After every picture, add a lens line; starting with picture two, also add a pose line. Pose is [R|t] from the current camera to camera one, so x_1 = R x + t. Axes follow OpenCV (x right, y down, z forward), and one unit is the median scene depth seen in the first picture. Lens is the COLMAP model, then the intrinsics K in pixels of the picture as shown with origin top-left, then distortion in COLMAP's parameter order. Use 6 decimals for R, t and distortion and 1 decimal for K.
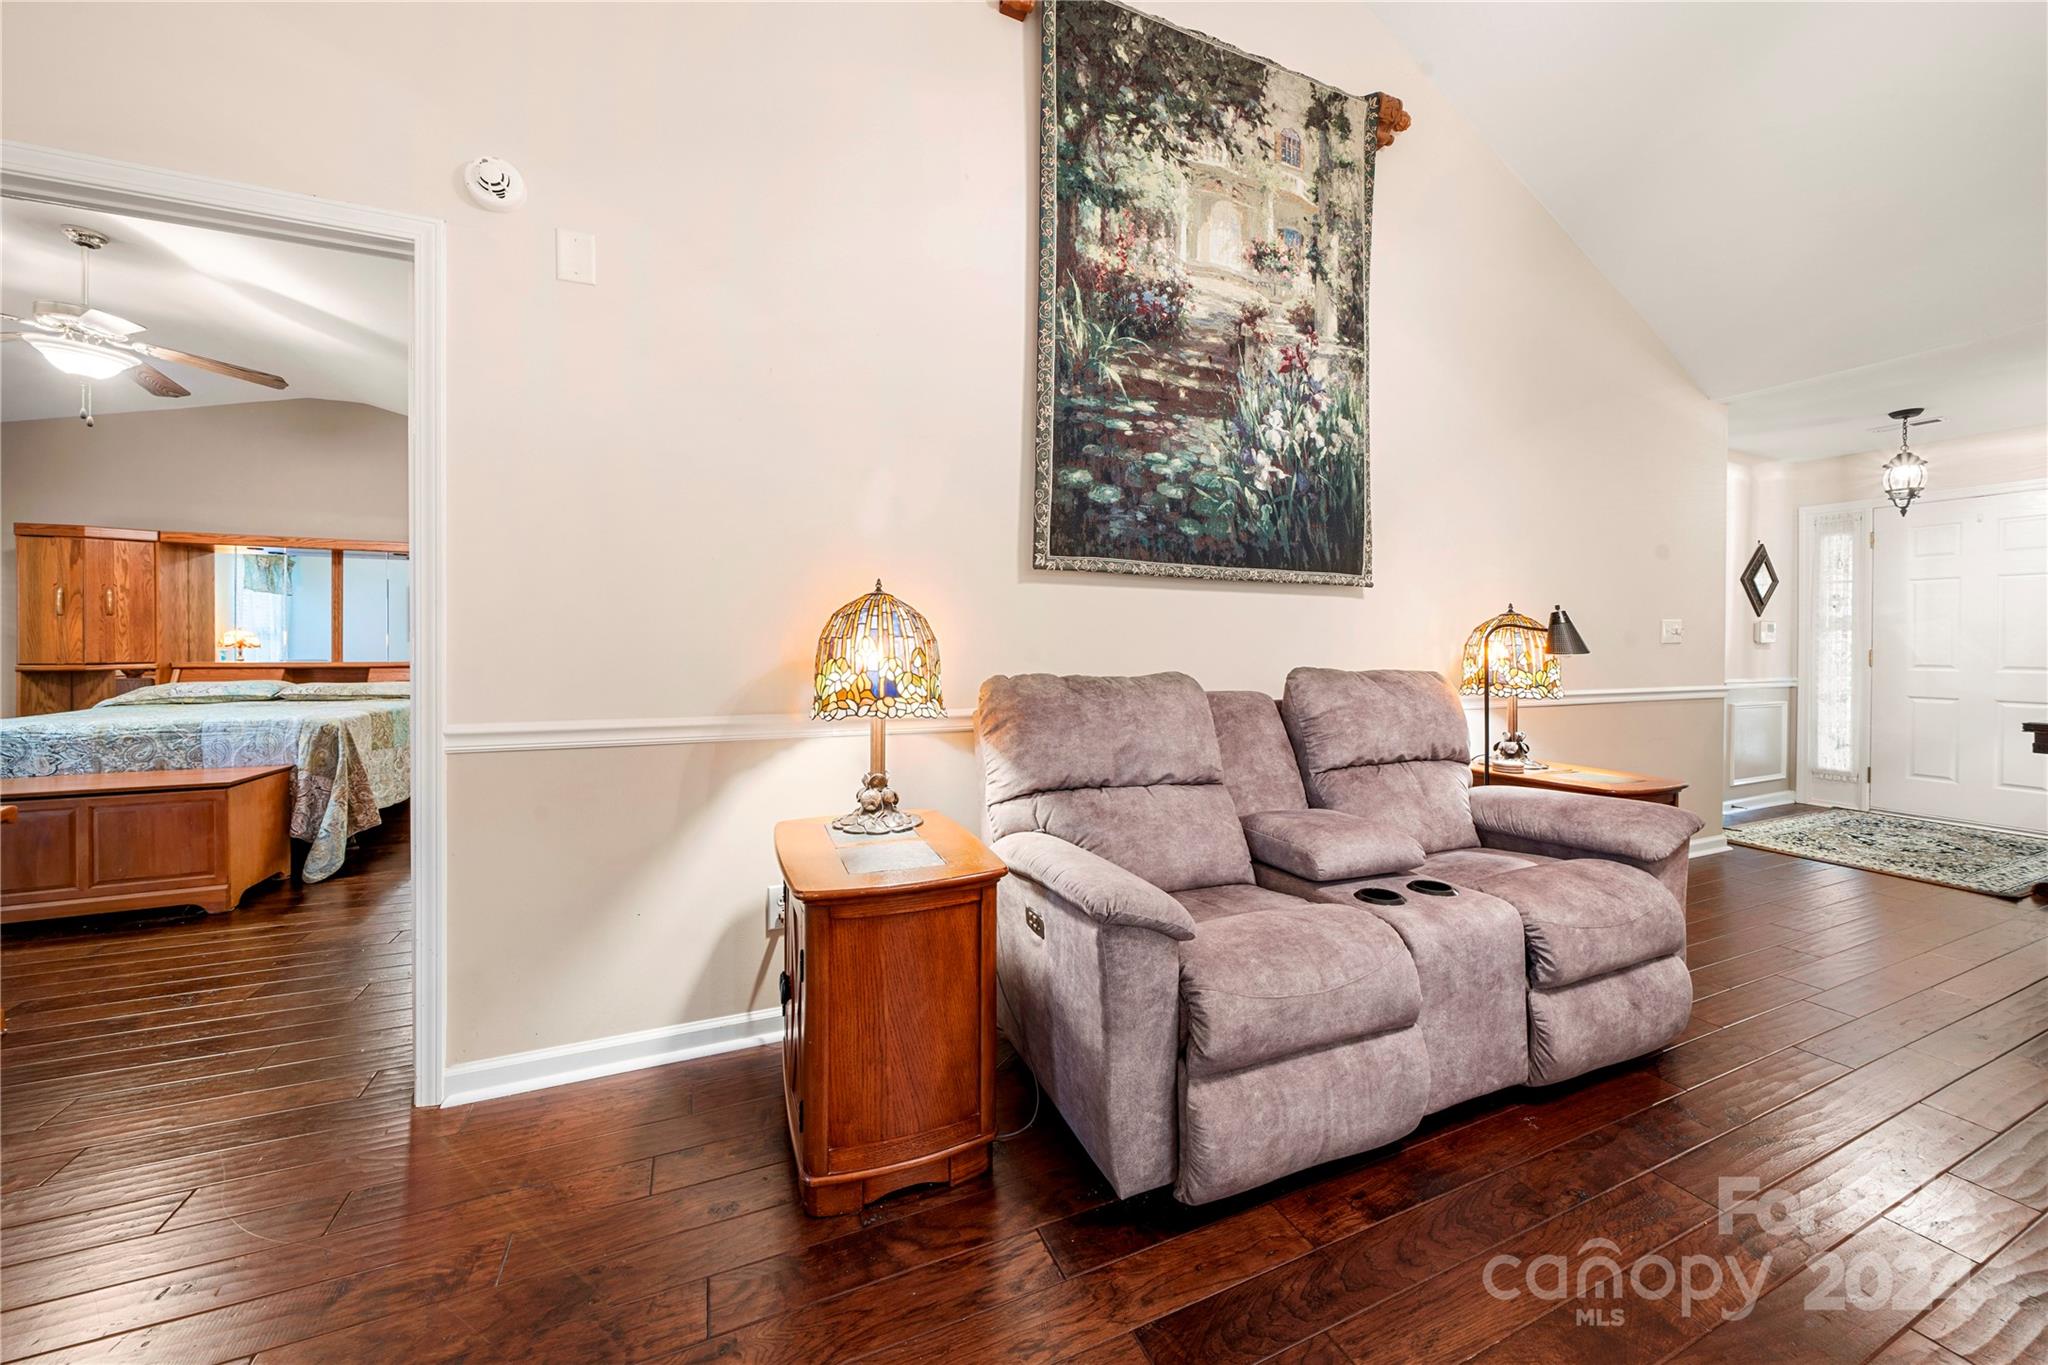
lens RADIAL K [[734.2, 0, 1024.9], [0, 734.2, 651.1], [0, 0, 1]] dist [-0.002153, -0.000120]
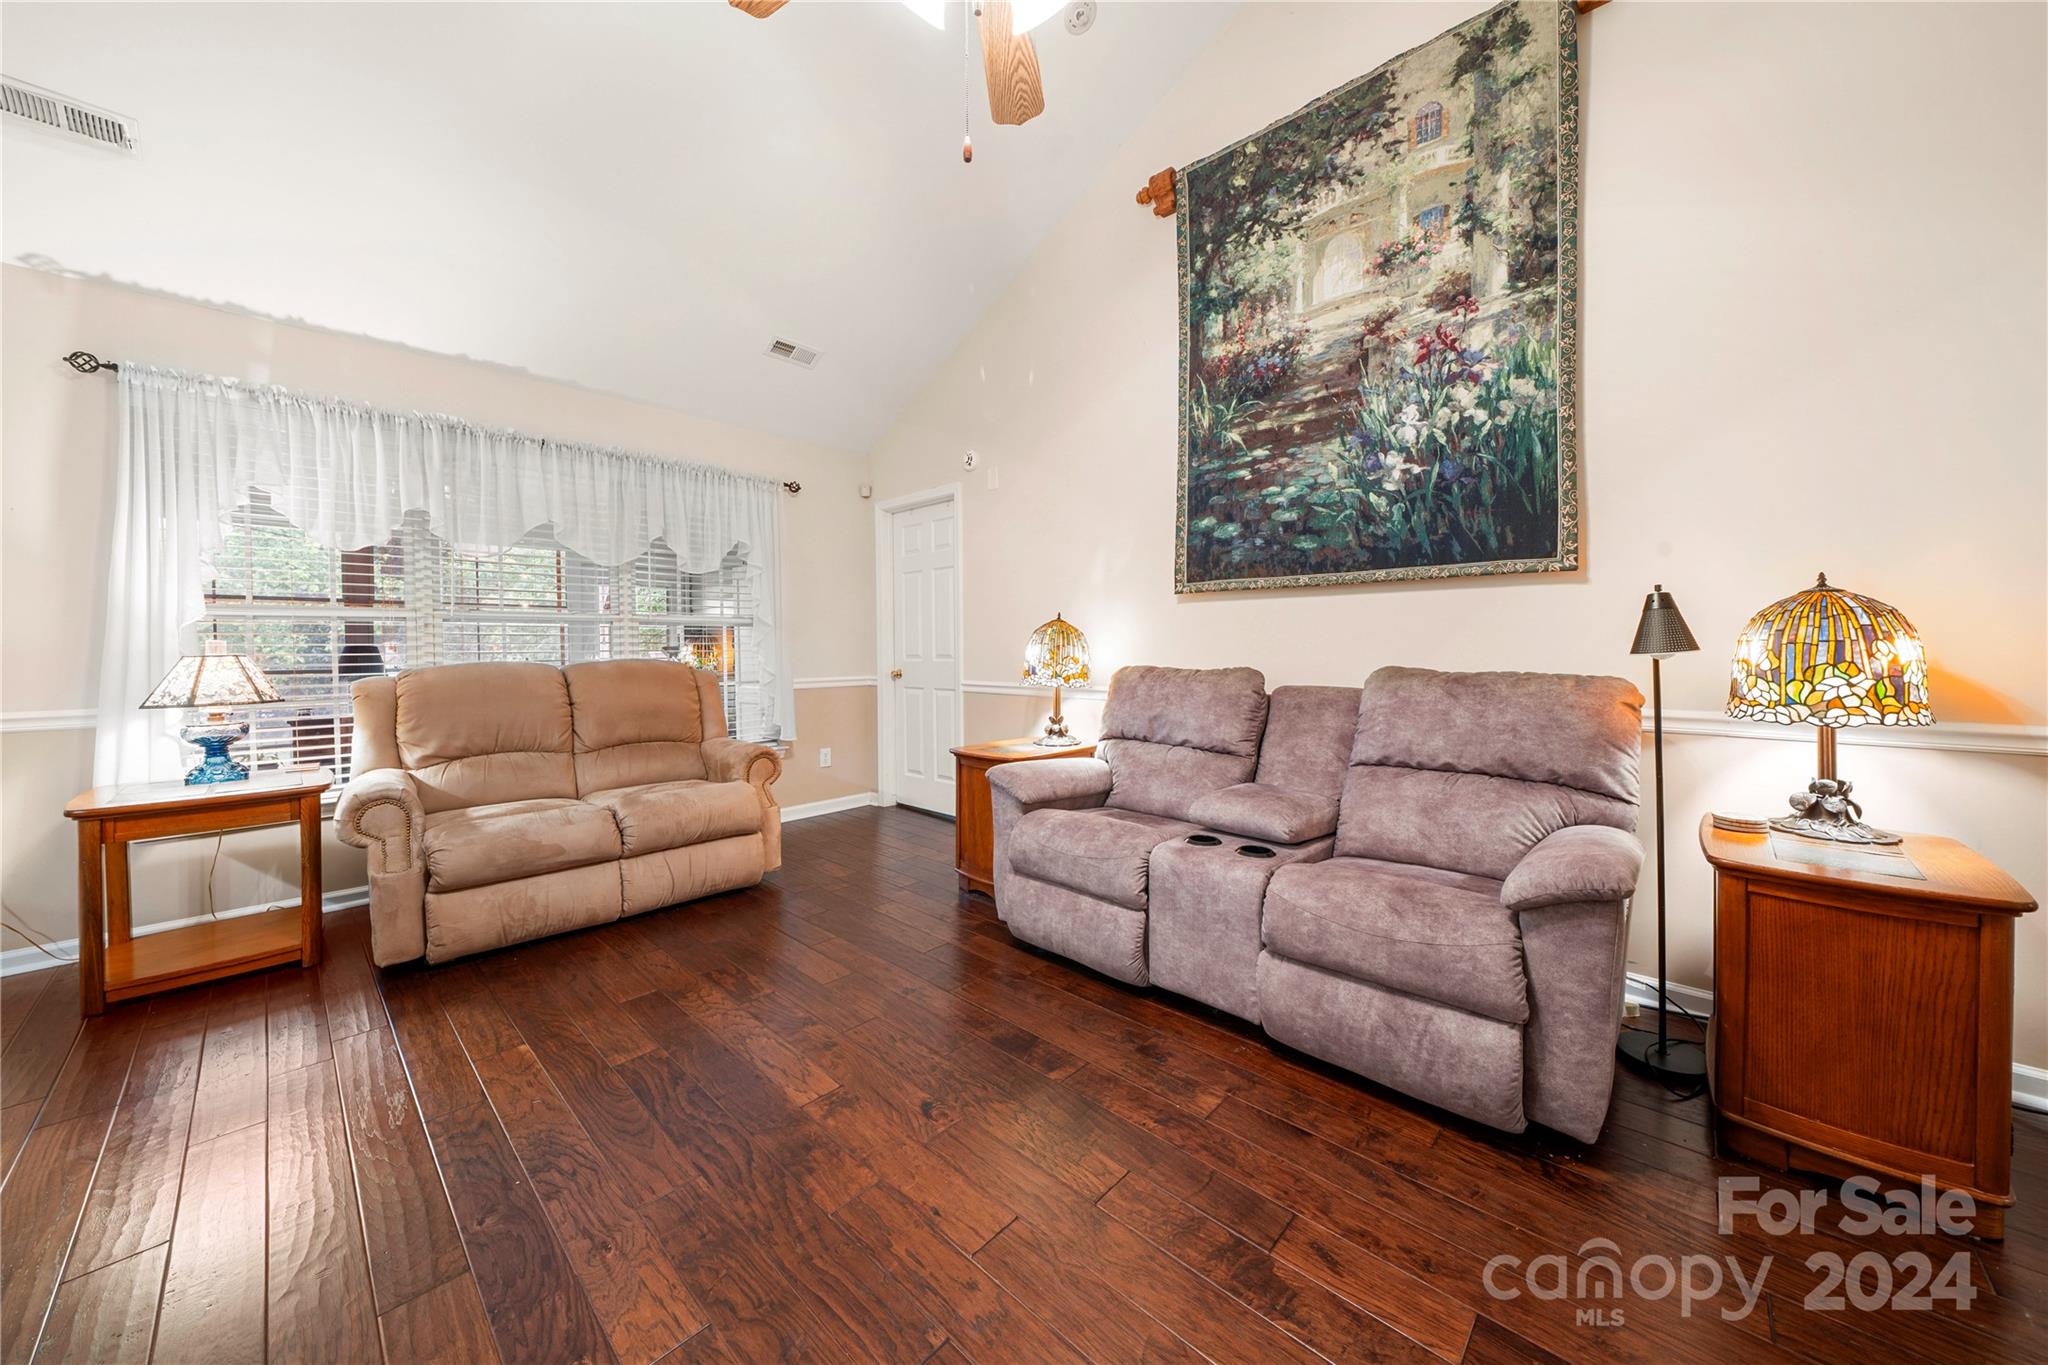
lens RADIAL K [[710.3, 0, 1025.4], [0, 710.3, 660.2], [0, 0, 1]] dist [-0.002381, -0.000317]
pose [[0.396893, 0.010539, -0.917804, 1.089648], [0.001736, 0.999924, 0.012233, 0.000941], [0.917863, -0.006448, 0.396845, 0.158615]]
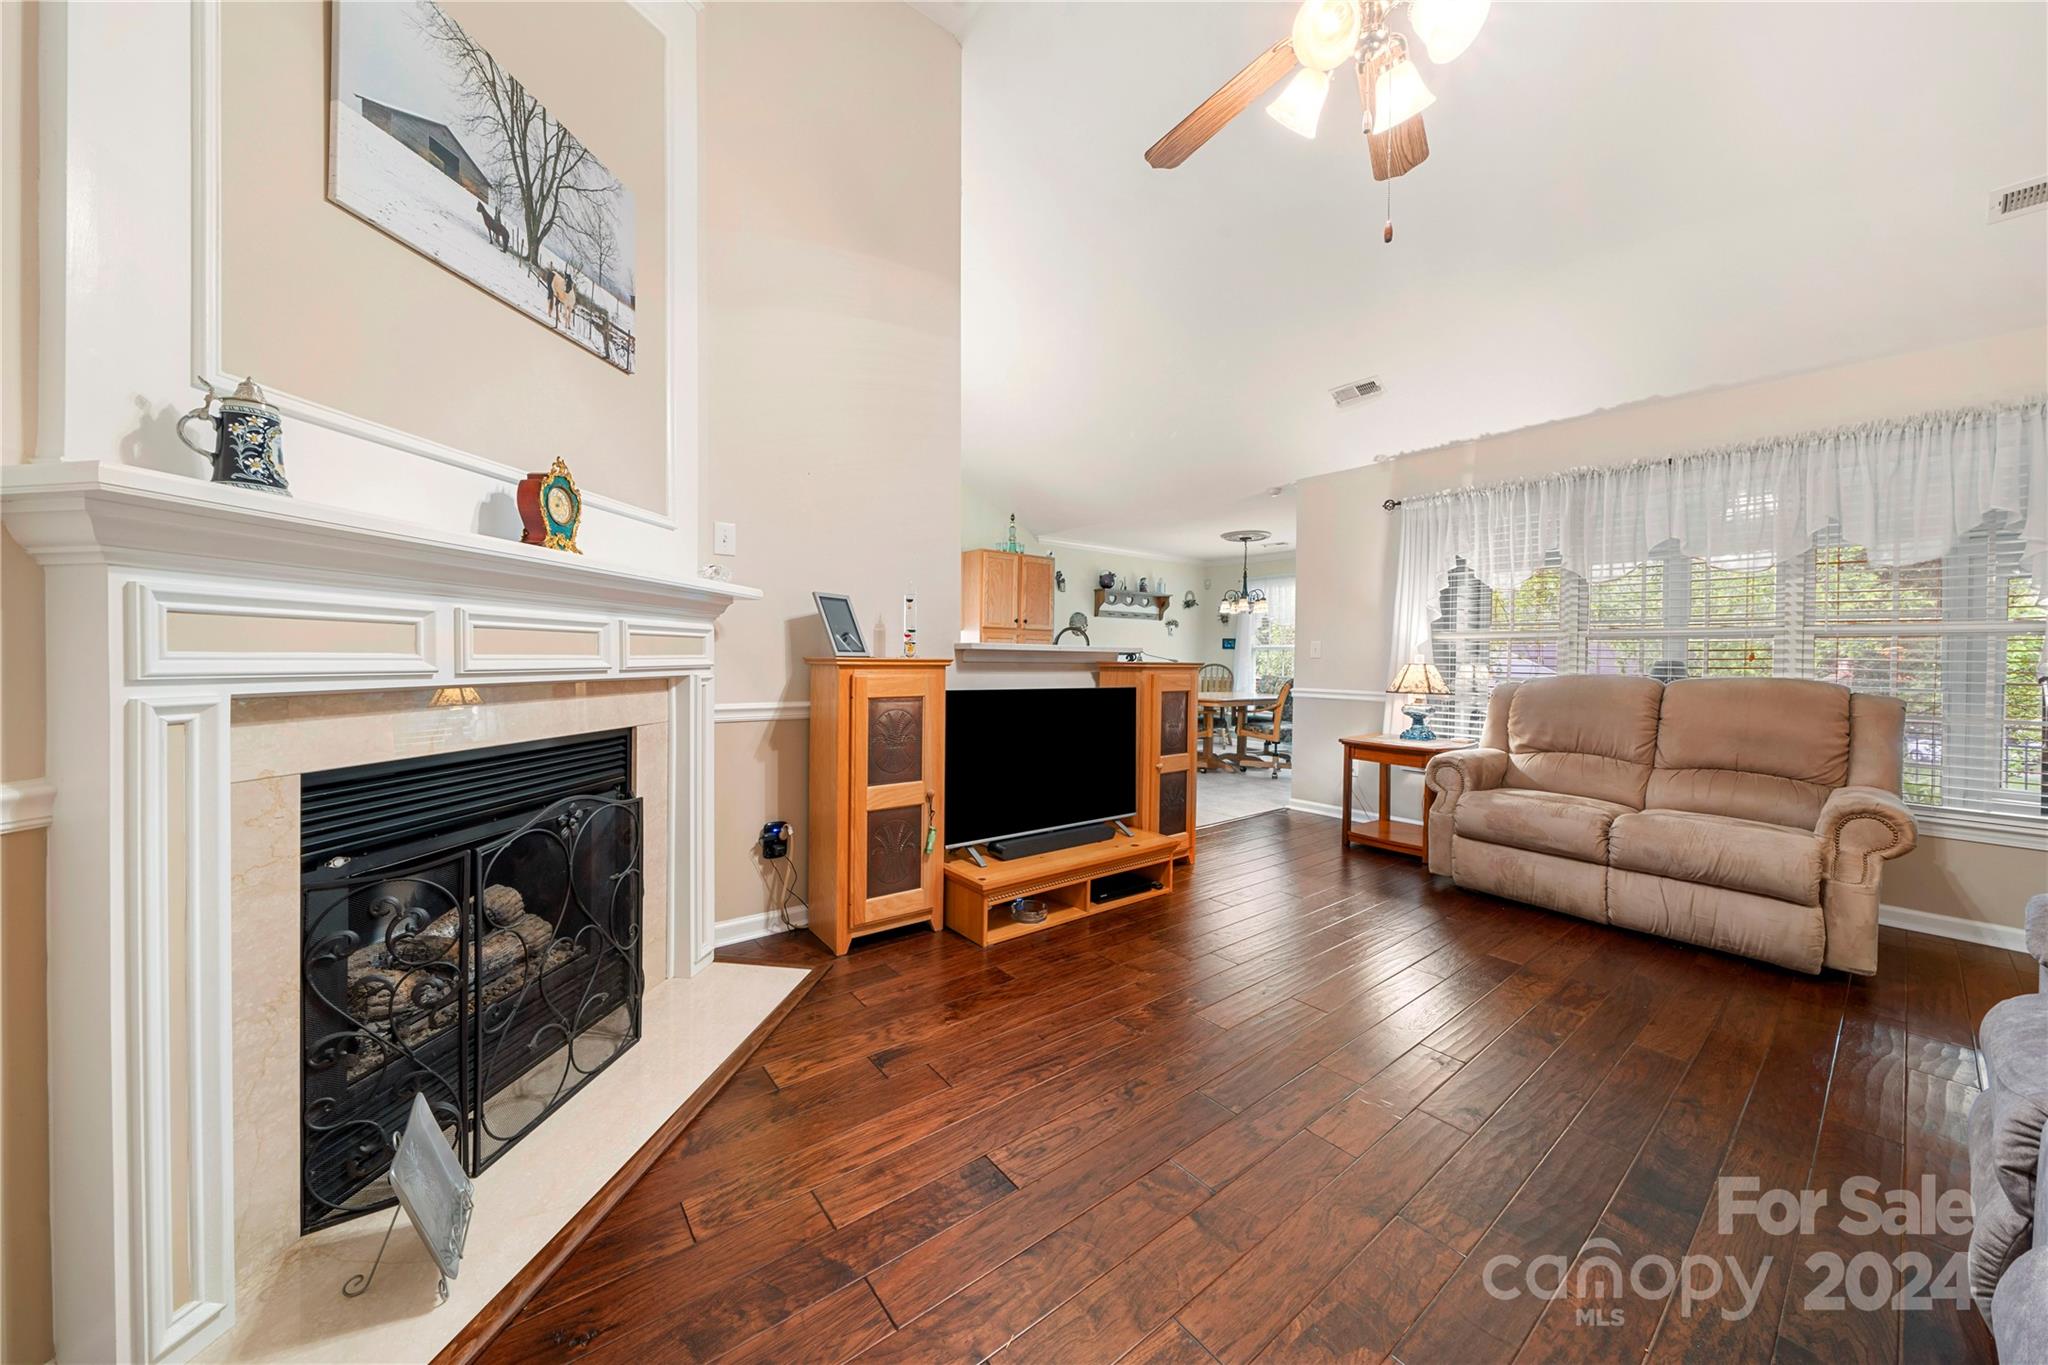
lens RADIAL K [[706.7, 0, 1022.7], [0, 706.7, 657.1], [0, 0, 1]] dist [-0.002084, -0.000259]
pose [[-0.968088, -0.017626, -0.249991, 1.029402], [-0.019242, 0.999807, 0.004020, 0.000156], [0.249872, 0.008702, -0.968240, 0.895383]]
